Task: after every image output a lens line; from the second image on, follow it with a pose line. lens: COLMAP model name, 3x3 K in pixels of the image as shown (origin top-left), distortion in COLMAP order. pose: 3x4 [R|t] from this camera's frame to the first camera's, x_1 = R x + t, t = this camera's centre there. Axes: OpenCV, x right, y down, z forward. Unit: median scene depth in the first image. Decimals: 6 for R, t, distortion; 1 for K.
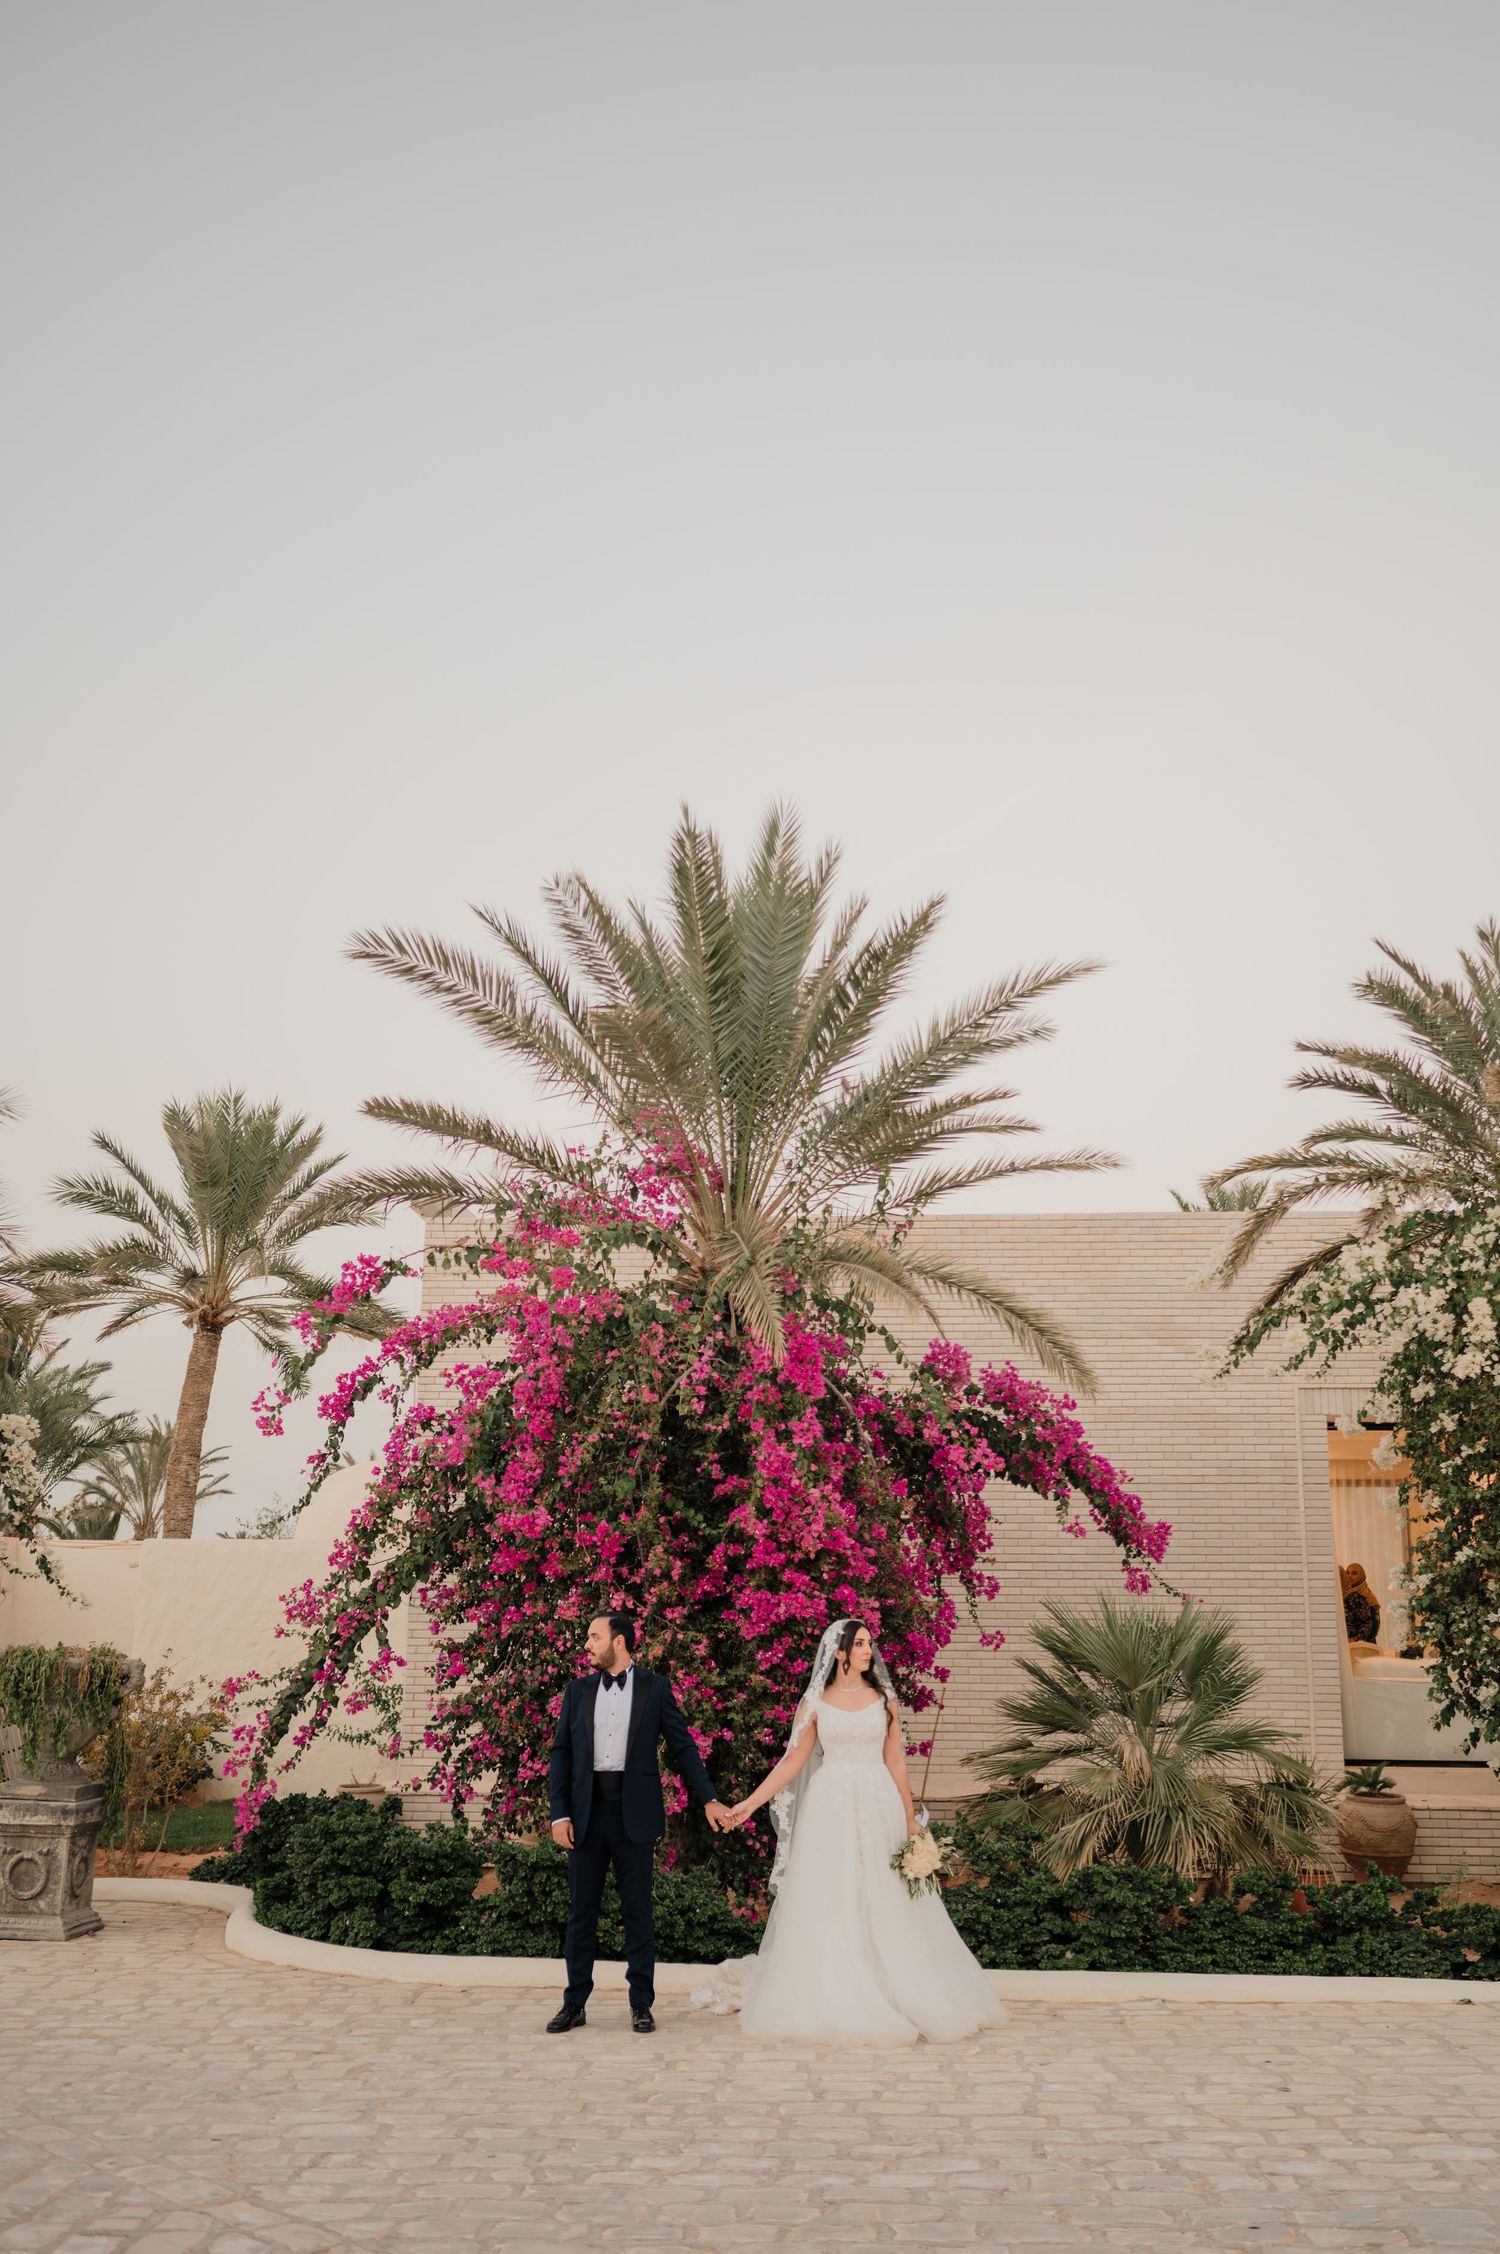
lens RADIAL K [[2046.7, 0, 751.5], [0, 2046.7, 1174.7], [0, 0, 1]] dist [-0.032038, 0.015918]
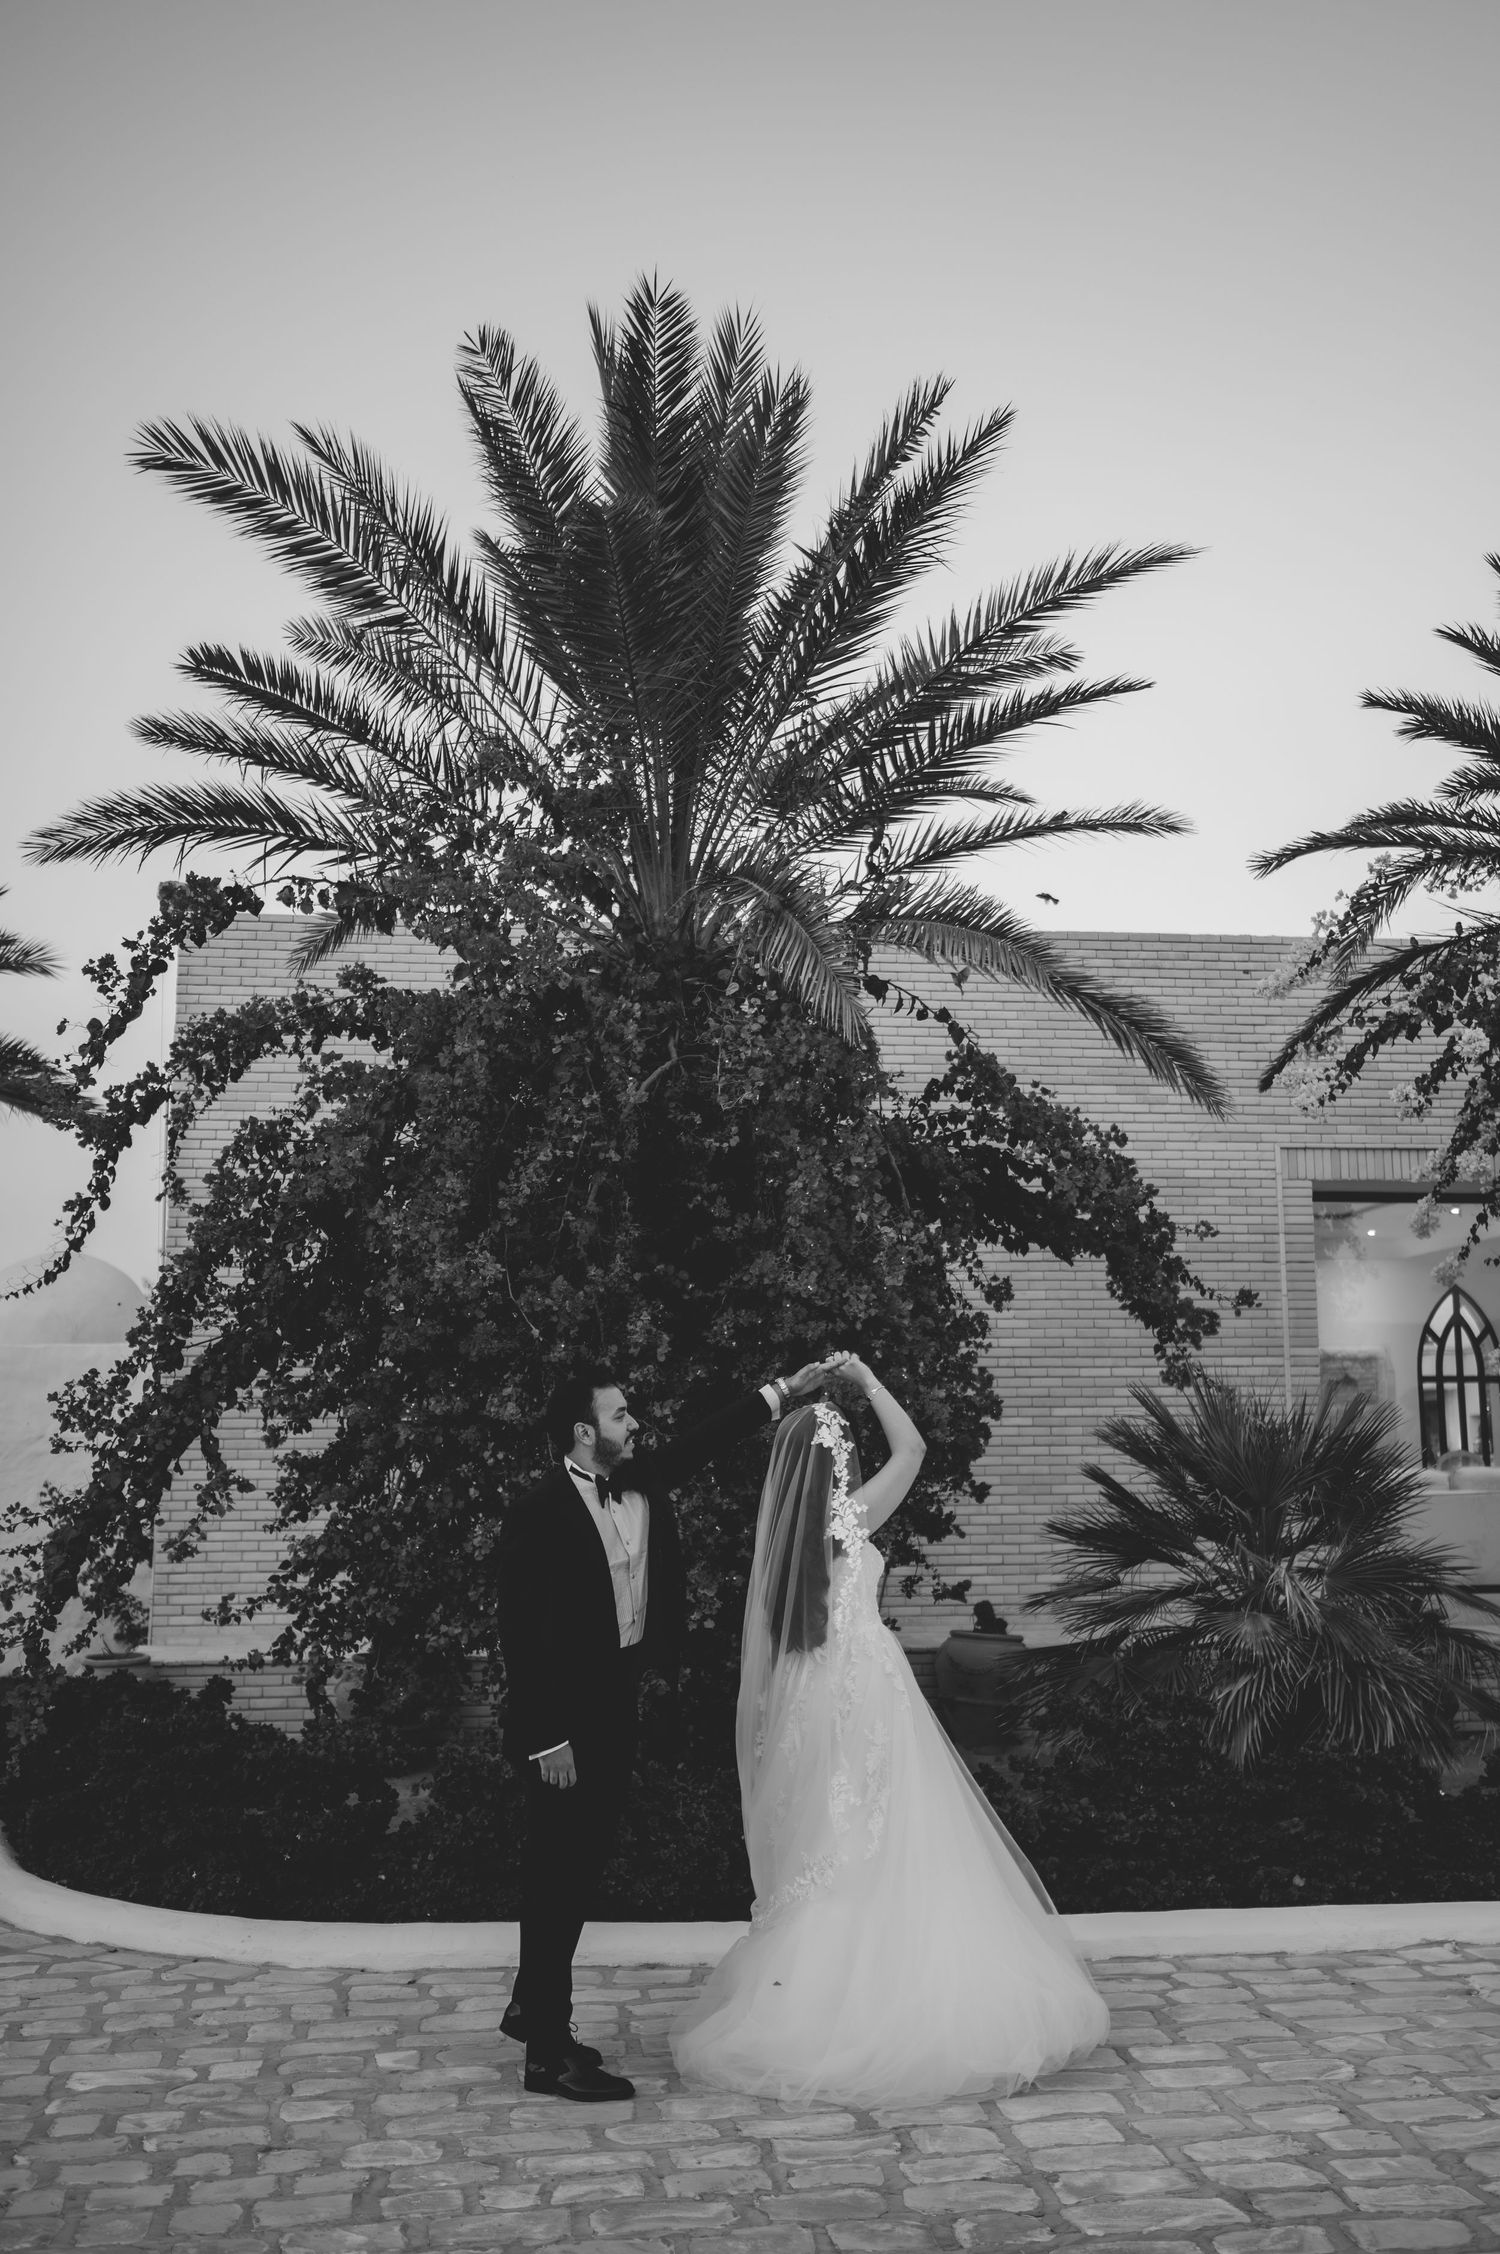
lens RADIAL K [[2046.7, 0, 751.5], [0, 2046.7, 1174.7], [0, 0, 1]] dist [-0.032038, 0.015918]
pose [[0.981703, 0.012060, 0.190039, -0.131003], [-0.026948, 0.996747, 0.075952, 0.076366], [-0.188505, -0.079683, 0.978834, 0.299617]]
